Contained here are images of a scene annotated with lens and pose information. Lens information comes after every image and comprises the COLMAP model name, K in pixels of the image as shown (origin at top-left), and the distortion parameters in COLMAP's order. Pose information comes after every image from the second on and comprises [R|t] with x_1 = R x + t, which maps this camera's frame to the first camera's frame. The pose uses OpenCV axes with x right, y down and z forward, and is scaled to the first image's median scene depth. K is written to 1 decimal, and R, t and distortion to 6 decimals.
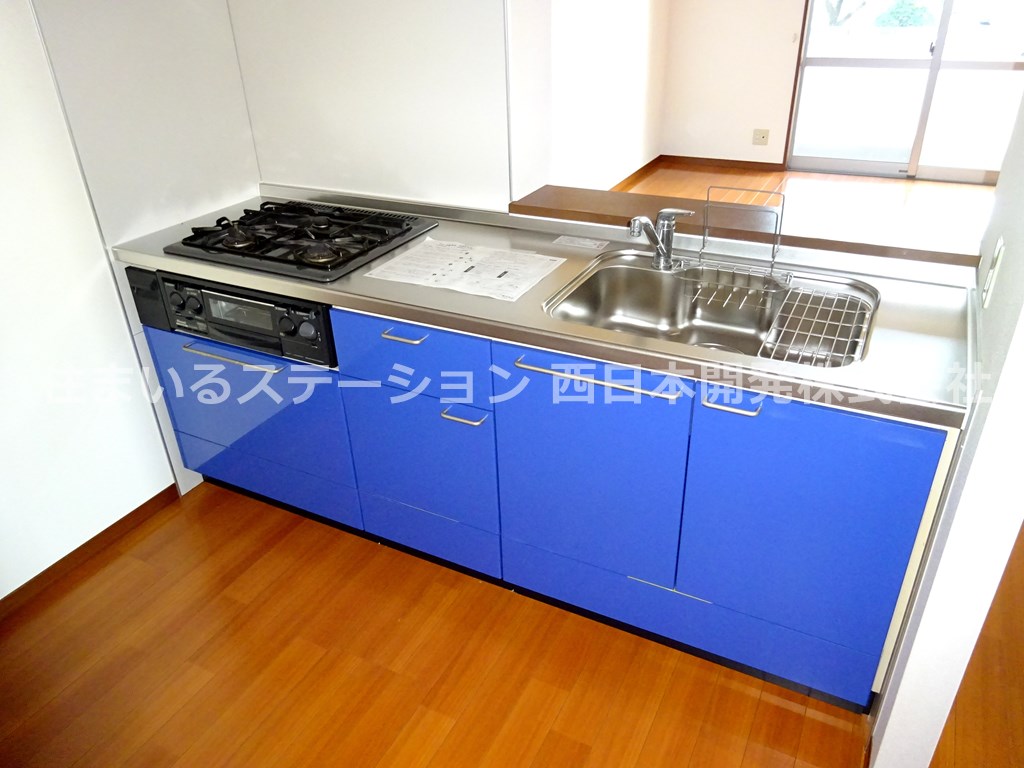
lens RADIAL K [[747.7, 0, 512.6], [0, 747.7, 382.7], [0, 0, 1]] dist [0.011251, -0.014658]
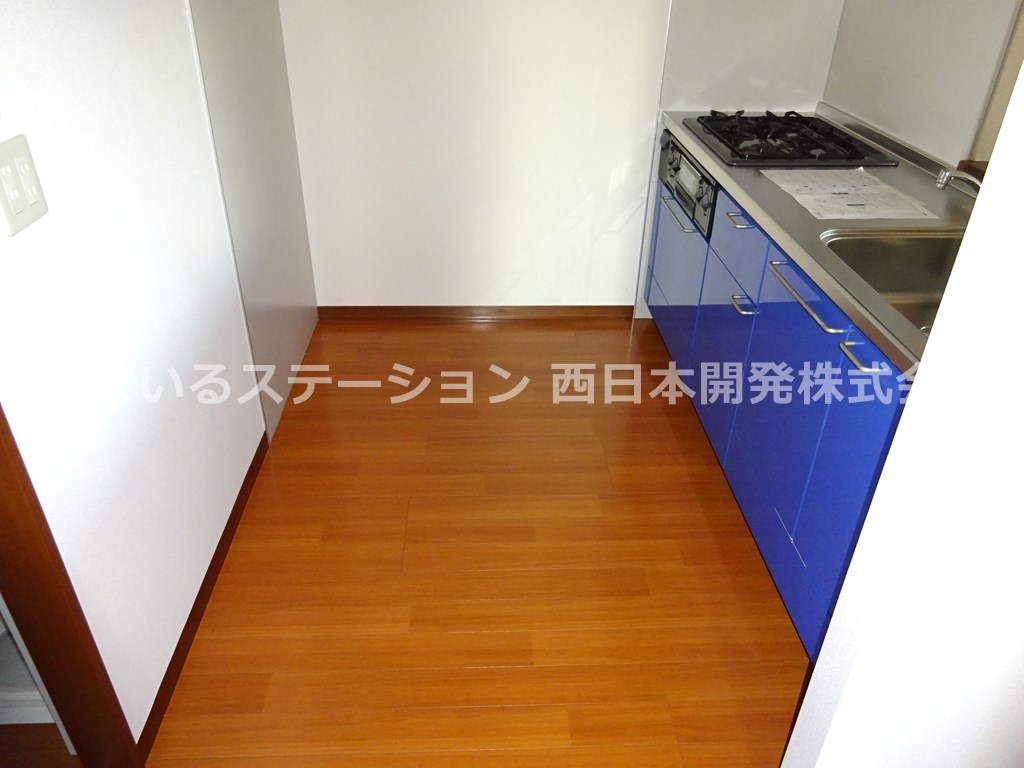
lens RADIAL K [[747.7, 0, 504.7], [0, 747.7, 385.1], [0, 0, 1]] dist [0.011251, -0.014658]
pose [[0.492587, 0.484334, -0.723034, 0.436478], [-0.449785, 0.852941, 0.264926, 0.006716], [0.745018, 0.194711, 0.637993, 0.029798]]
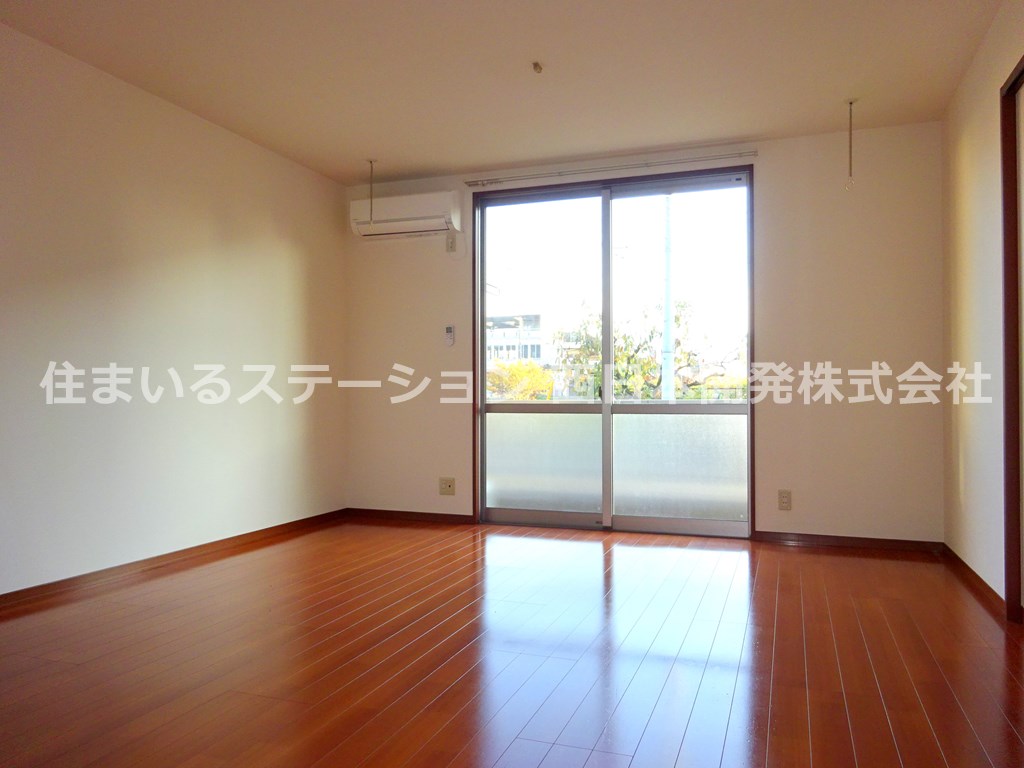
lens RADIAL K [[747.7, 0, 517.5], [0, 747.7, 381.9], [0, 0, 1]] dist [0.011251, -0.014658]
pose [[0.989852, 0.036019, 0.137461, 0.684259], [0.039282, 0.860287, -0.508294, 0.038308], [-0.136564, 0.508536, 0.850142, 0.426854]]
